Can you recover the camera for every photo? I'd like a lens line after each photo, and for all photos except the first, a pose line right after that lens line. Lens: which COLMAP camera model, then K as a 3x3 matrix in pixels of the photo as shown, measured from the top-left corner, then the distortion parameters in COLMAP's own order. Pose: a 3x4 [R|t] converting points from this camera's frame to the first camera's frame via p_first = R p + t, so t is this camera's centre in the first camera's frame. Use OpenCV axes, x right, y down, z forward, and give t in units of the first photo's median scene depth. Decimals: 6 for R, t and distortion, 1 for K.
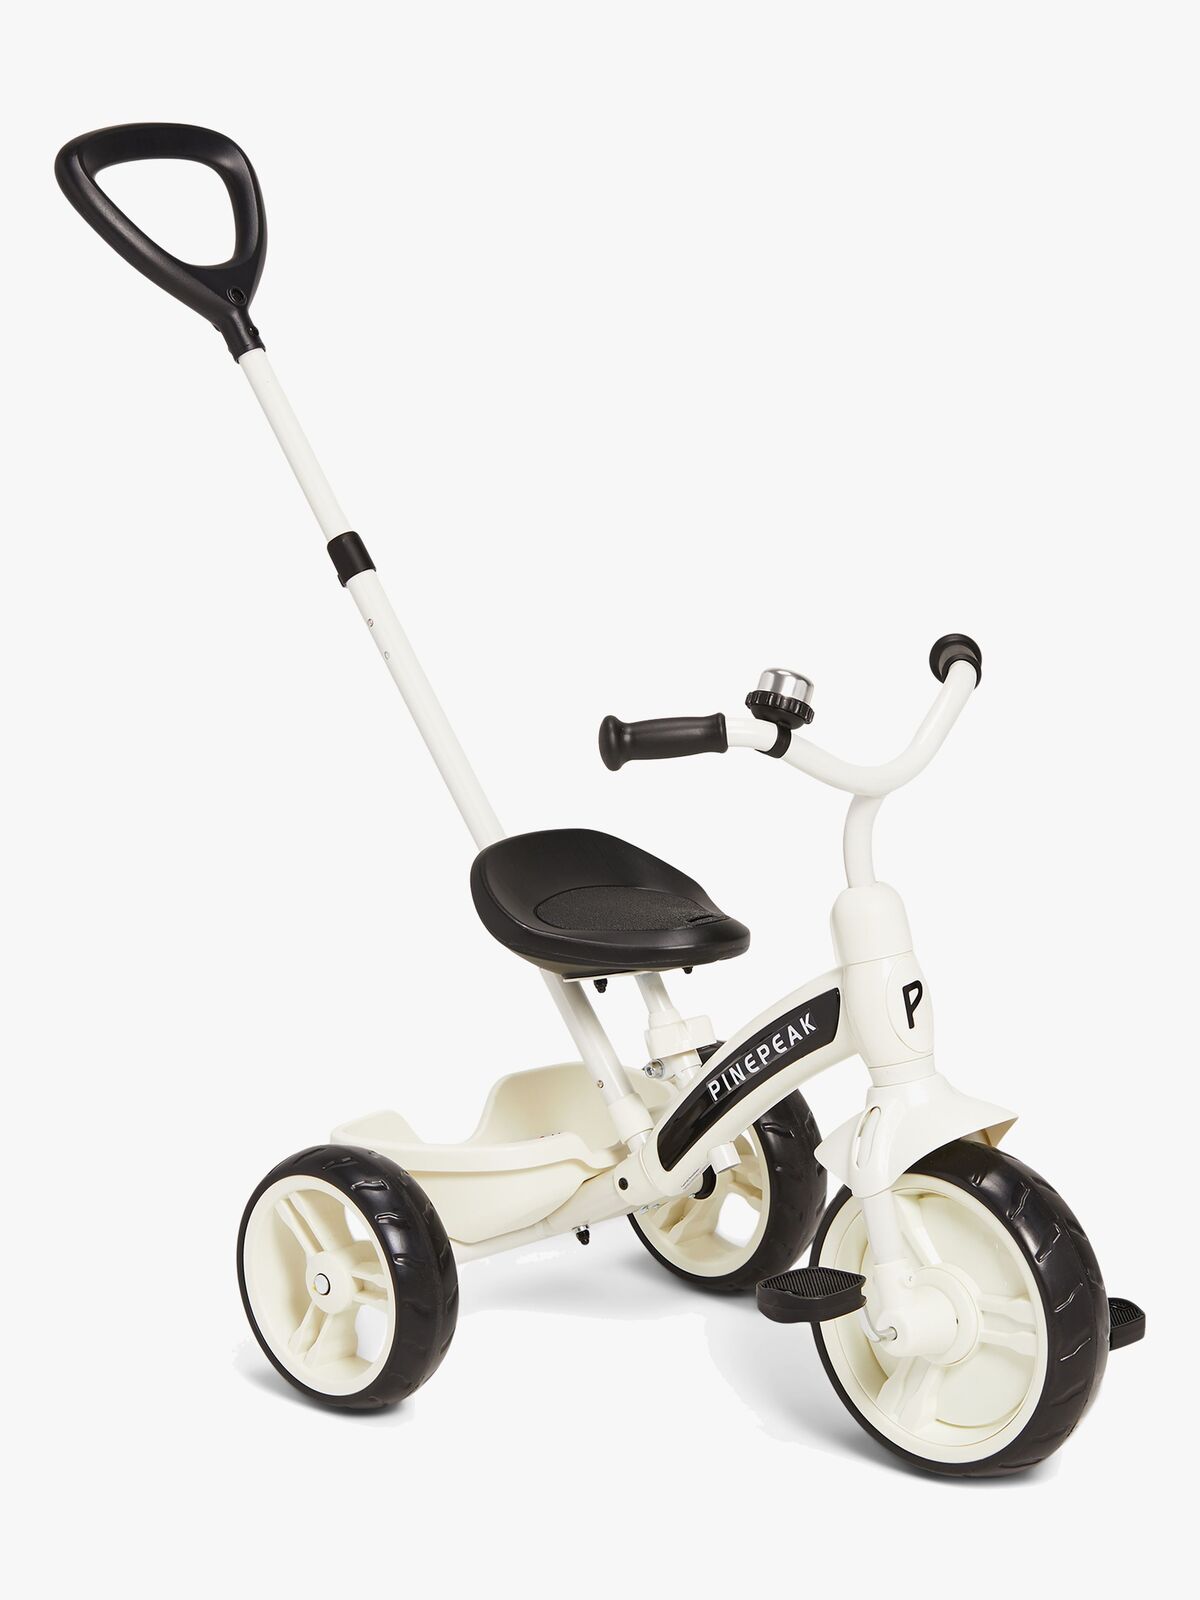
lens RADIAL K [[4450.9, 0, 601.4], [0, 4450.9, 798.1], [0, 0, 1]] dist [-0.194506, 0.000000]
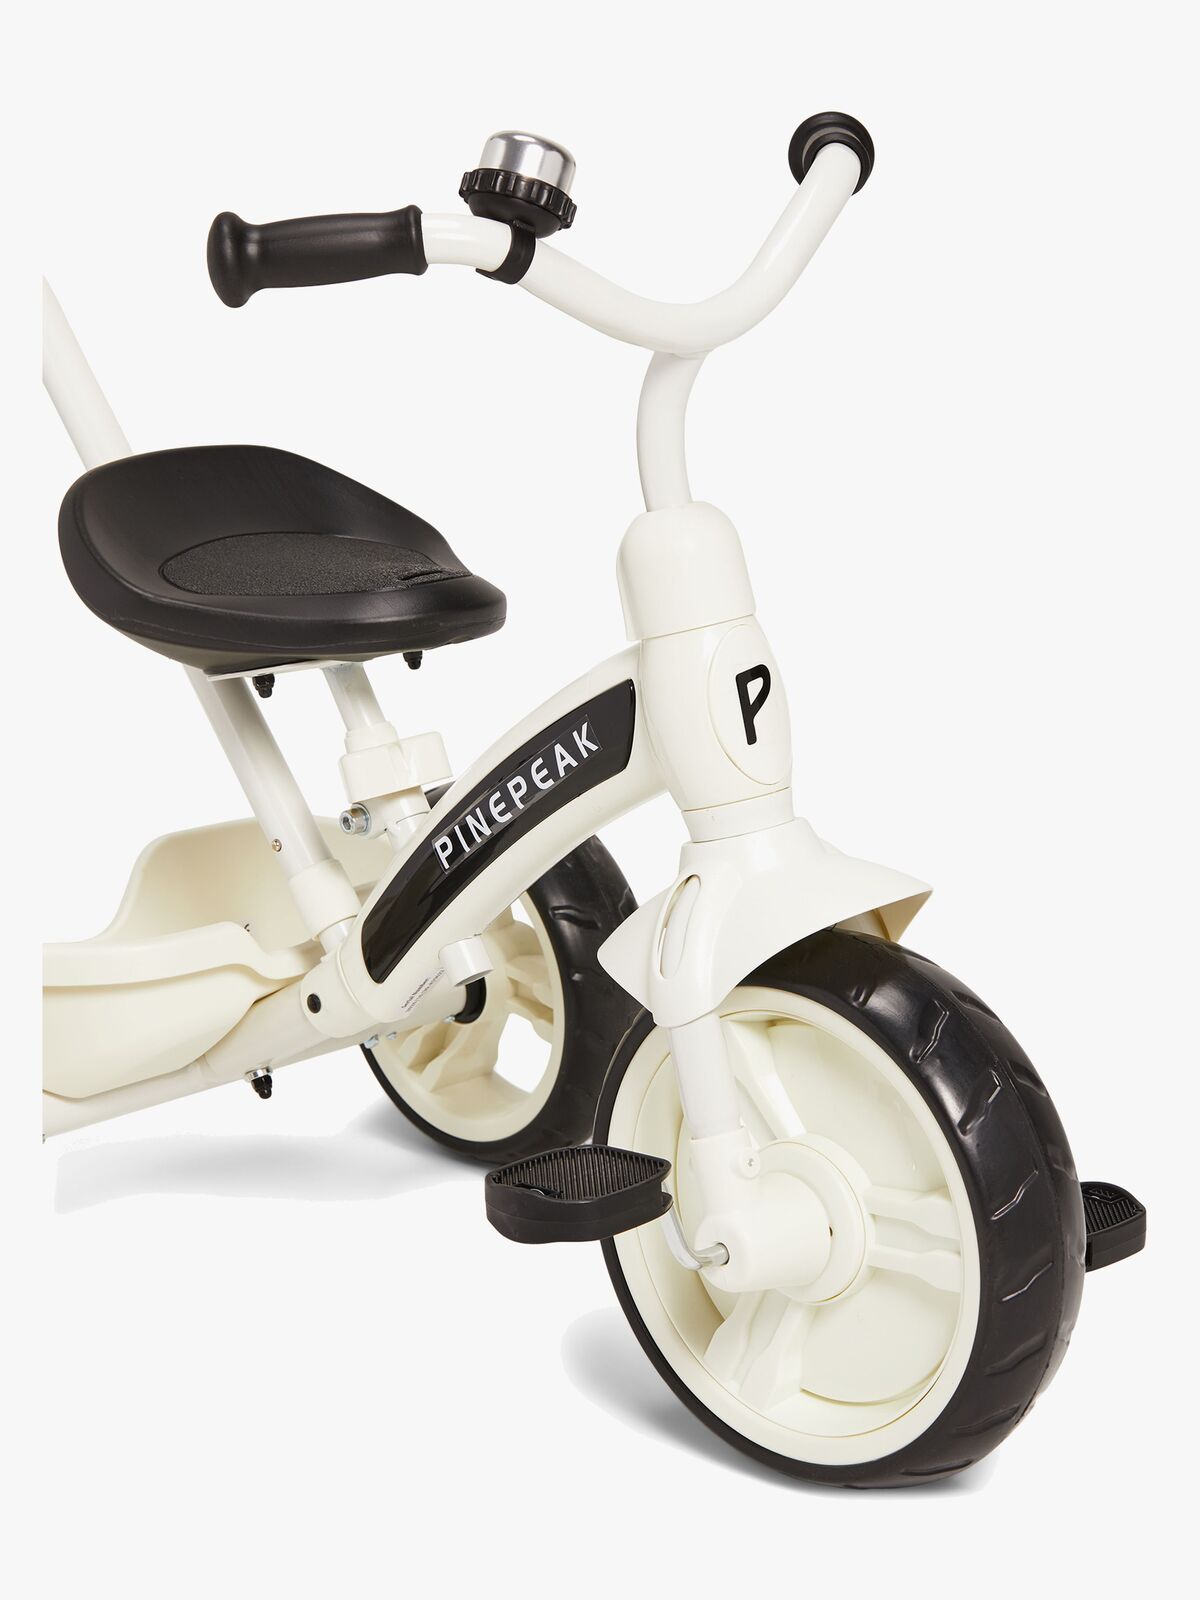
lens RADIAL K [[4450.9, 0, 597.5], [0, 4450.9, 802.9], [0, 0, 1]] dist [-0.194506, 0.000000]
pose [[0.999960, -0.008680, -0.002007, 0.049118], [0.008765, 0.998836, 0.047443, 0.030466], [0.001593, -0.047458, 0.998872, 0.392556]]
